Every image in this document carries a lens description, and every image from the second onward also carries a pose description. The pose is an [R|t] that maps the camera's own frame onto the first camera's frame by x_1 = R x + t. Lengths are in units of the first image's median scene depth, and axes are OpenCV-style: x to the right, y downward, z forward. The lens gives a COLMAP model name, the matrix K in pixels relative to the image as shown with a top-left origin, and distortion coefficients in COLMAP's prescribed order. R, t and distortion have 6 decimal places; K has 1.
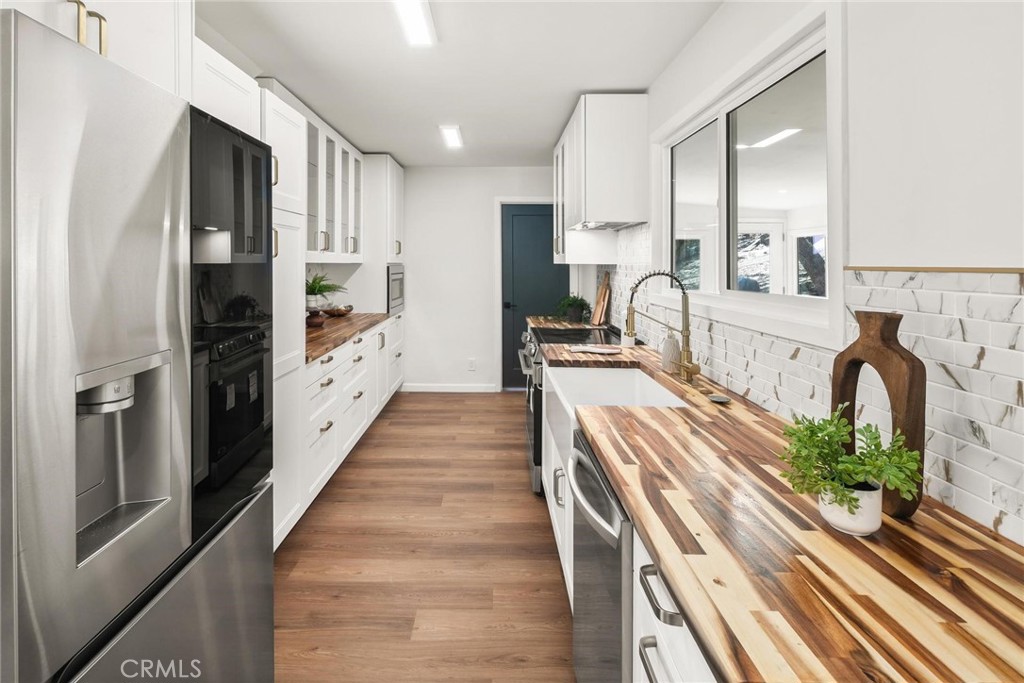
lens RADIAL K [[496.8, 0, 512.6], [0, 496.8, 276.5], [0, 0, 1]] dist [-0.002497, -0.000704]
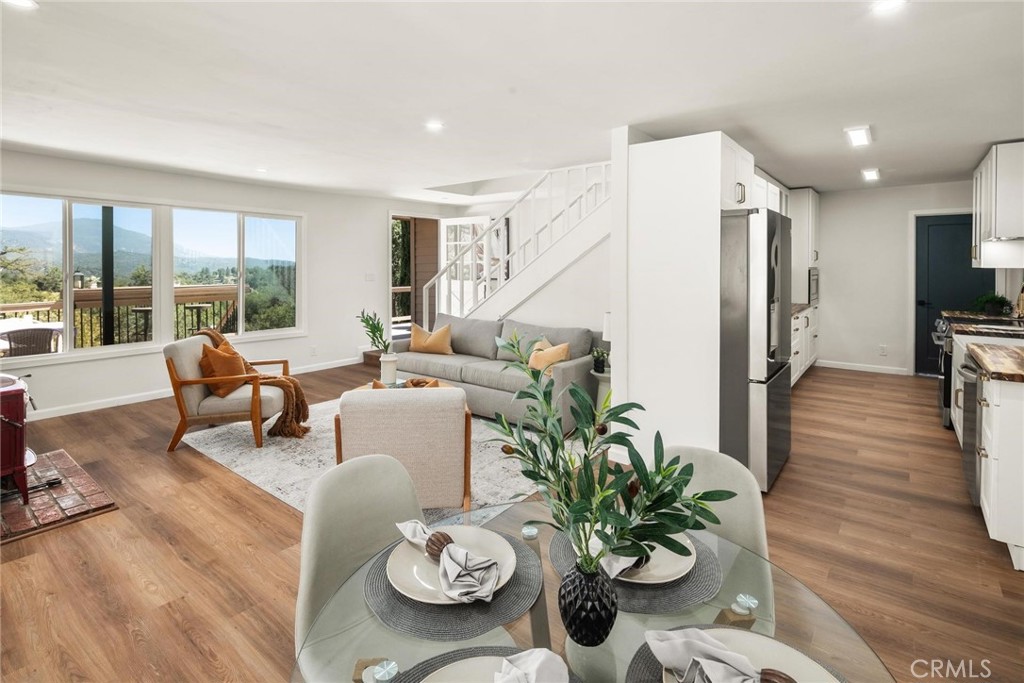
lens RADIAL K [[496.8, 0, 512.6], [0, 496.8, 276.5], [0, 0, 1]] dist [-0.002497, -0.000704]
pose [[0.765147, 0.009540, -0.643786, 0.005079], [-0.012196, 0.999926, 0.000322, 0.009187], [0.643741, 0.007605, 0.765206, -0.637947]]
